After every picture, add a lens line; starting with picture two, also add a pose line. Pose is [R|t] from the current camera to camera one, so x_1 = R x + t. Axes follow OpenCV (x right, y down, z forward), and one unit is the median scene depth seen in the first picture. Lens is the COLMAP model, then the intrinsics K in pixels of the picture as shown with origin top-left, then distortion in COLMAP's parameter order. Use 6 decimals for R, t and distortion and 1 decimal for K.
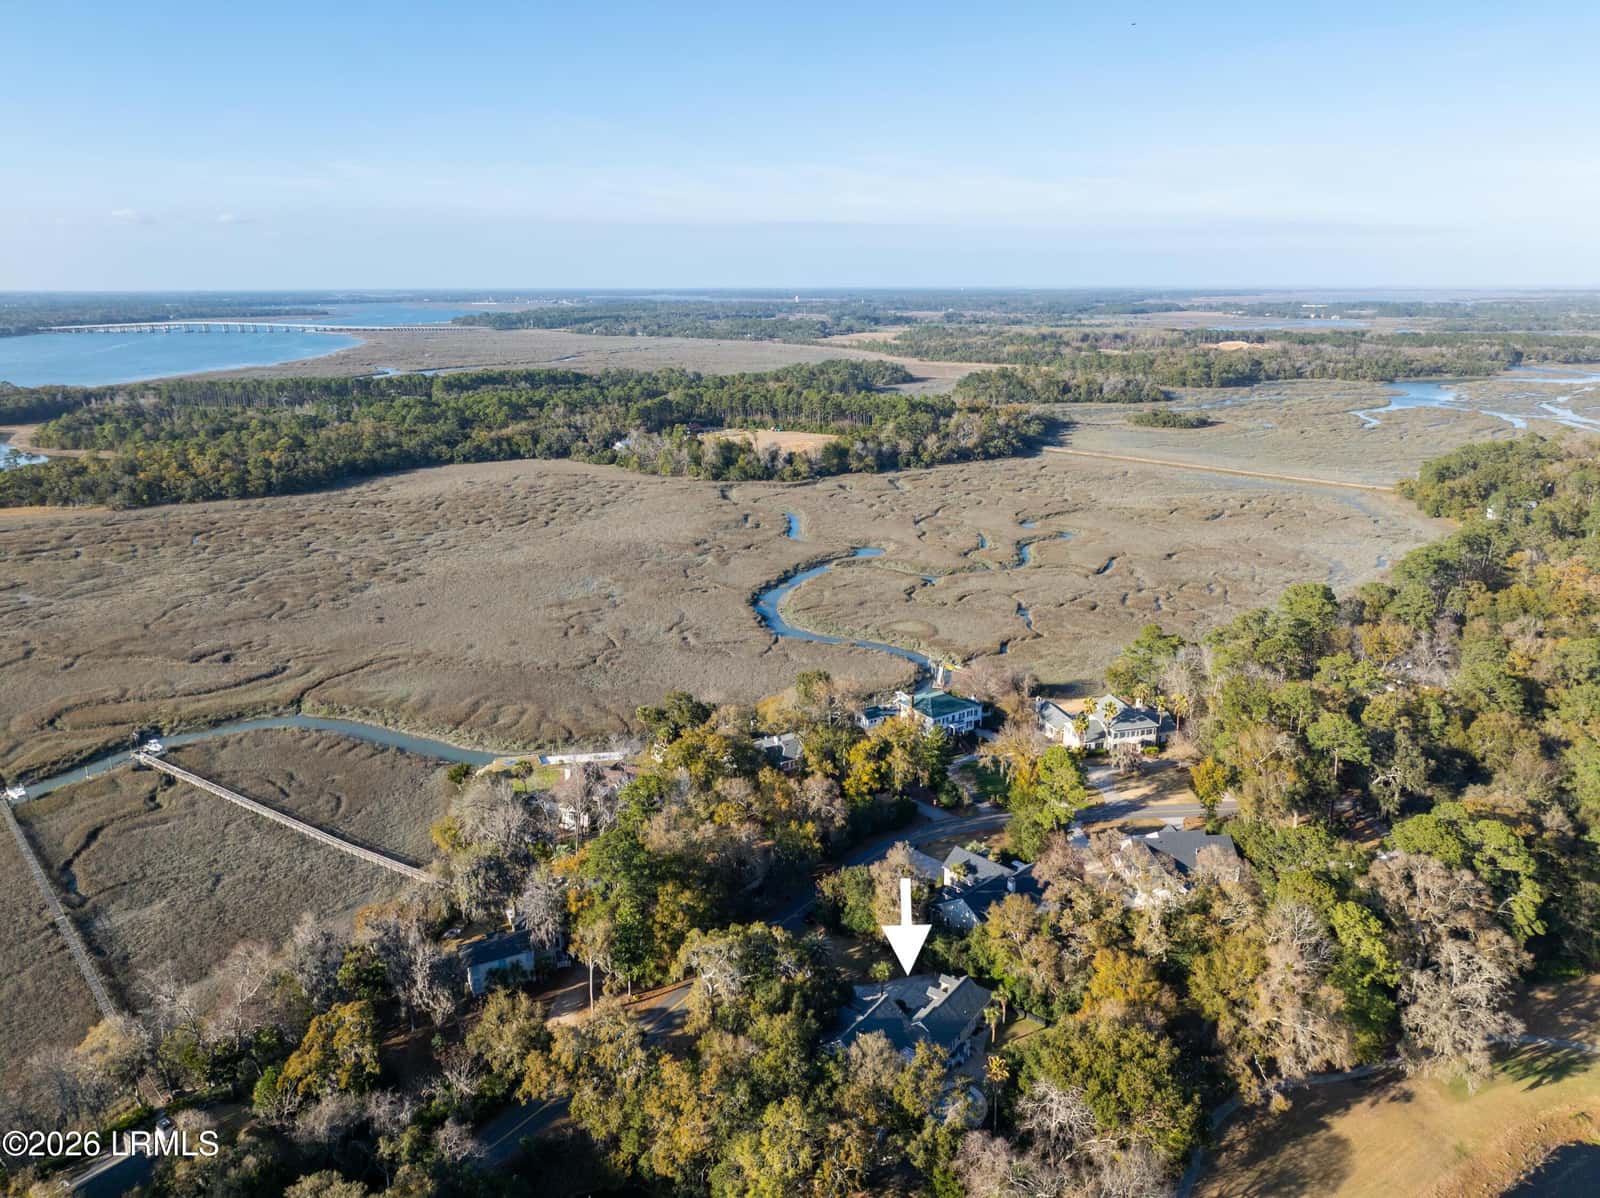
lens RADIAL K [[1097.7, 0, 800.0], [0, 1097.7, 599.0], [0, 0, 1]] dist [0.012337, -0.042450]
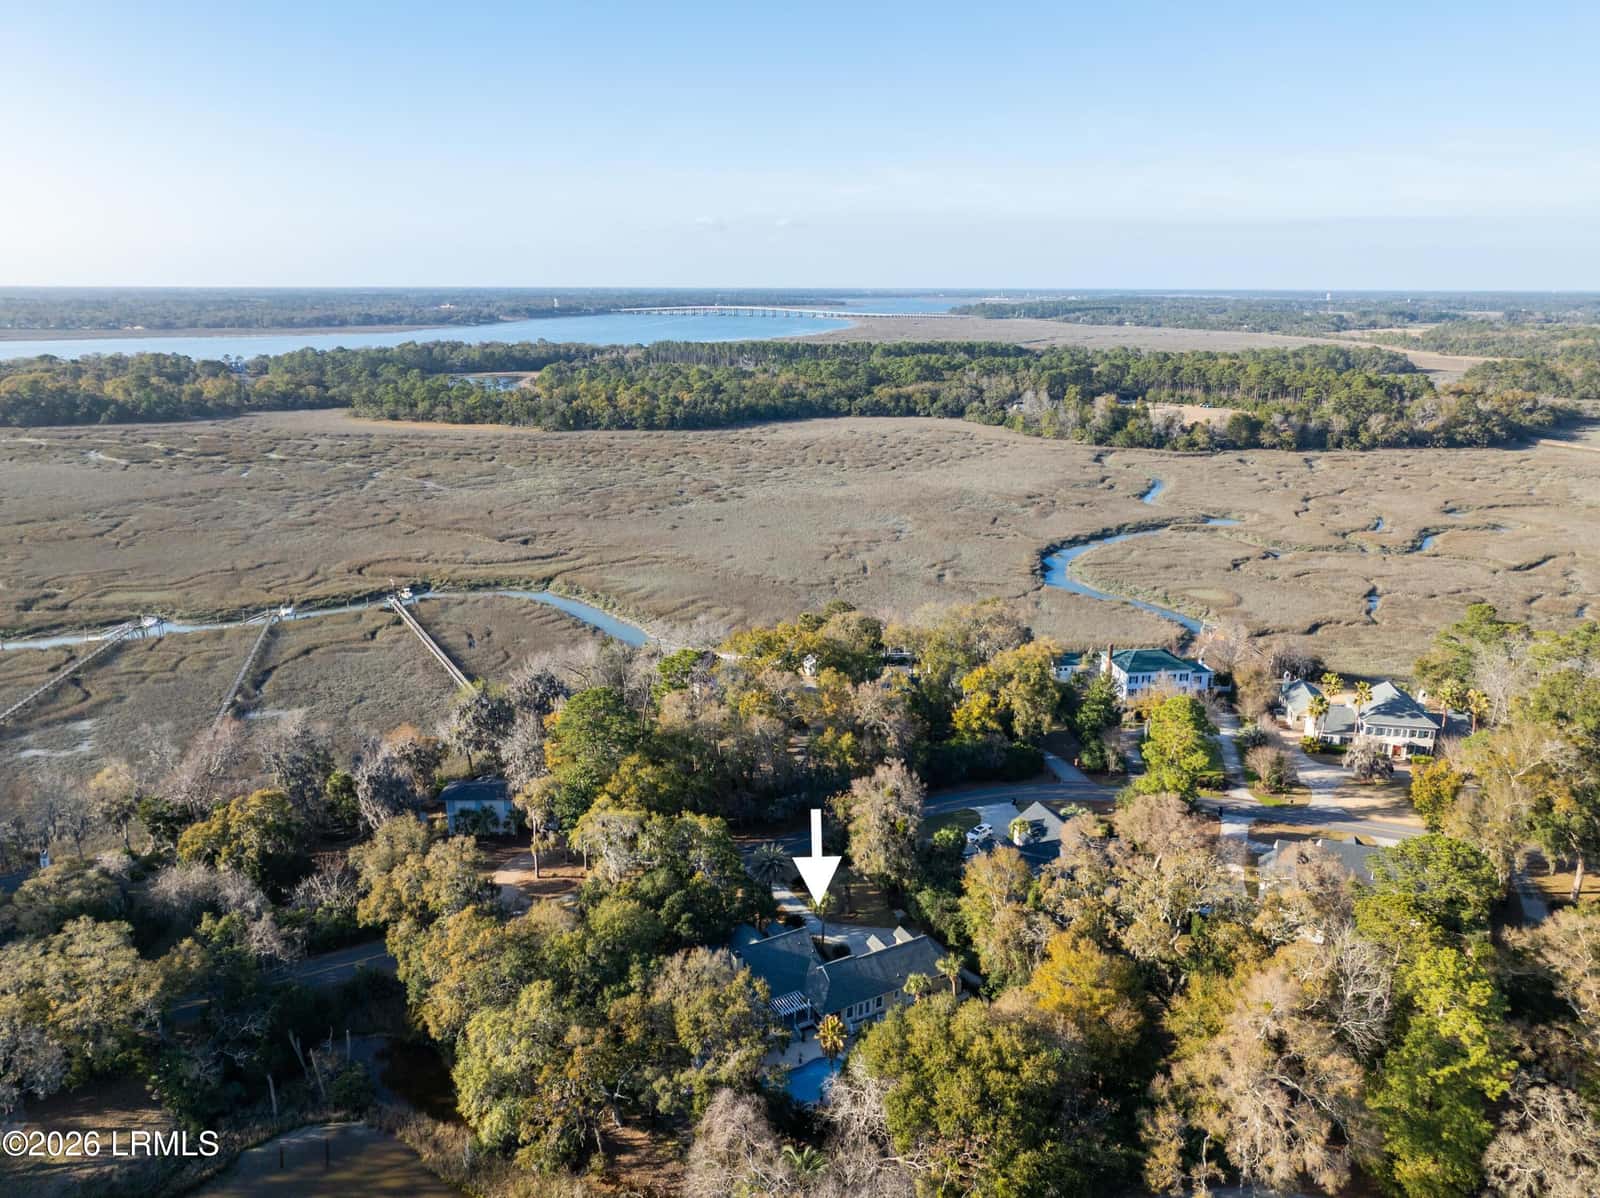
lens RADIAL K [[1097.7, 0, 800.0], [0, 1097.7, 599.0], [0, 0, 1]] dist [0.012337, -0.042450]
pose [[0.903957, 0.123059, -0.409535, 0.087868], [-0.122058, 0.992108, 0.028698, 0.023267], [0.409835, 0.024045, 0.911843, 0.060729]]
